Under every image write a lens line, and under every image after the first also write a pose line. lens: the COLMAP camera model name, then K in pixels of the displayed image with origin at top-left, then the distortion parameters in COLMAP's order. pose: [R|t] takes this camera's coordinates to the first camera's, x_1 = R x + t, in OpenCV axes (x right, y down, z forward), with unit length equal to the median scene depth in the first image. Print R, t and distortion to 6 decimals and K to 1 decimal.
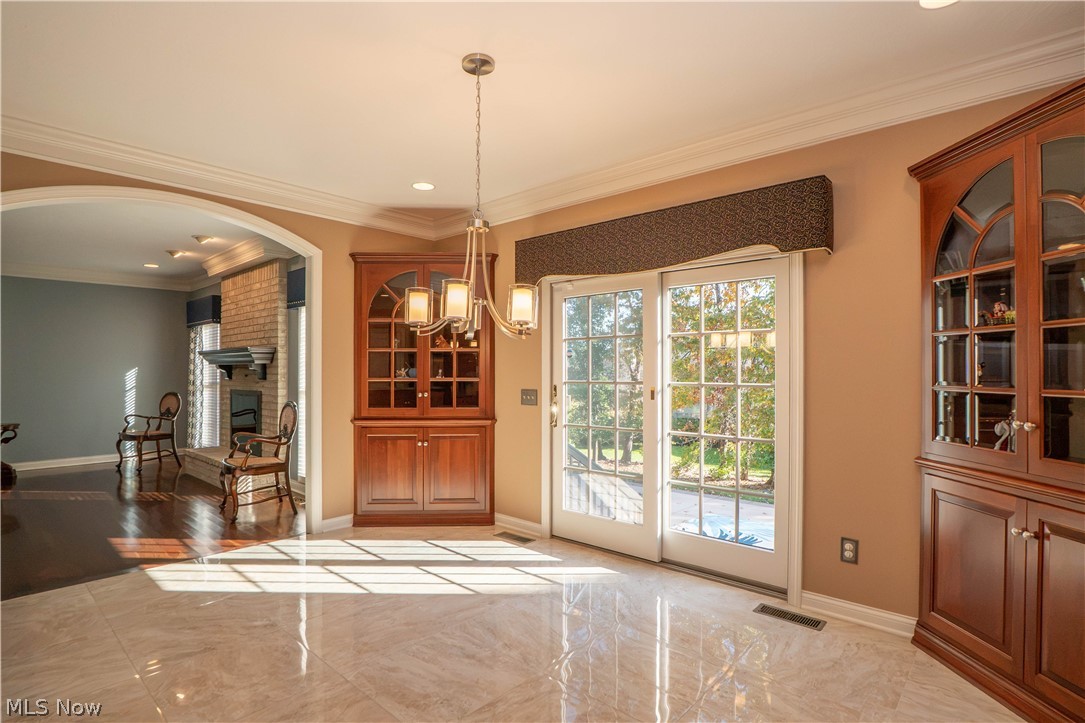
lens RADIAL K [[547.5, 0, 543.5], [0, 547.5, 366.0], [0, 0, 1]] dist [-0.007746, 0.001026]
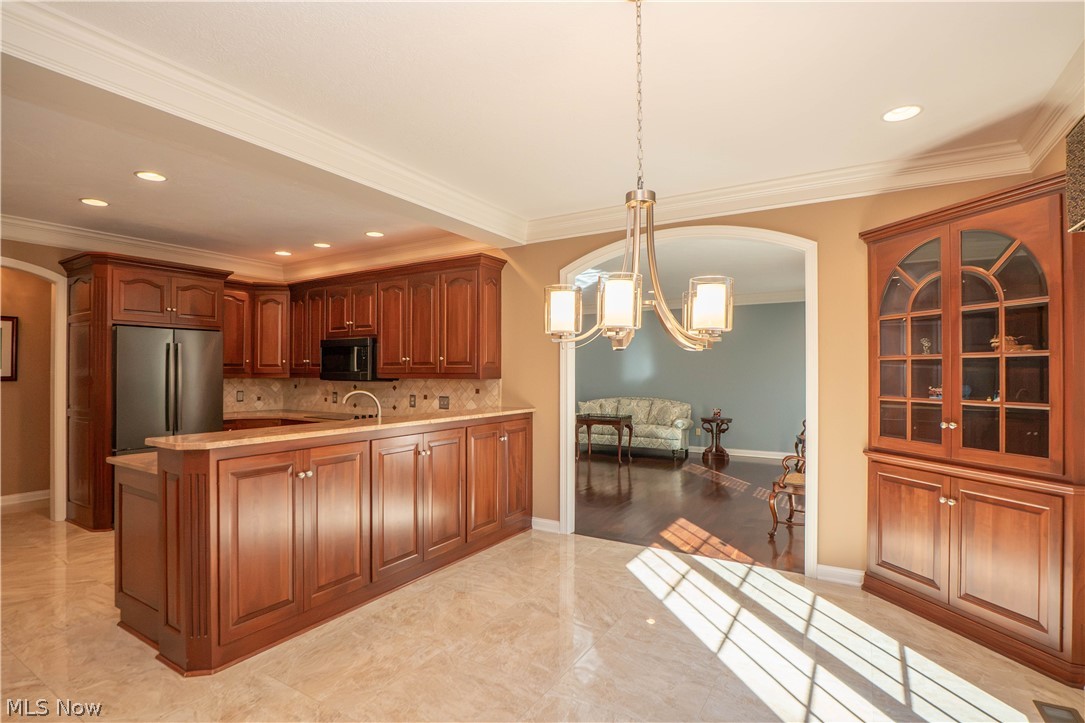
lens RADIAL K [[547.5, 0, 542.6], [0, 547.5, 370.6], [0, 0, 1]] dist [-0.007746, 0.001026]
pose [[0.205571, -0.002335, -0.978639, 0.315183], [-0.000256, 0.999997, -0.002440, -0.010979], [0.978642, 0.000752, 0.205569, 0.401339]]
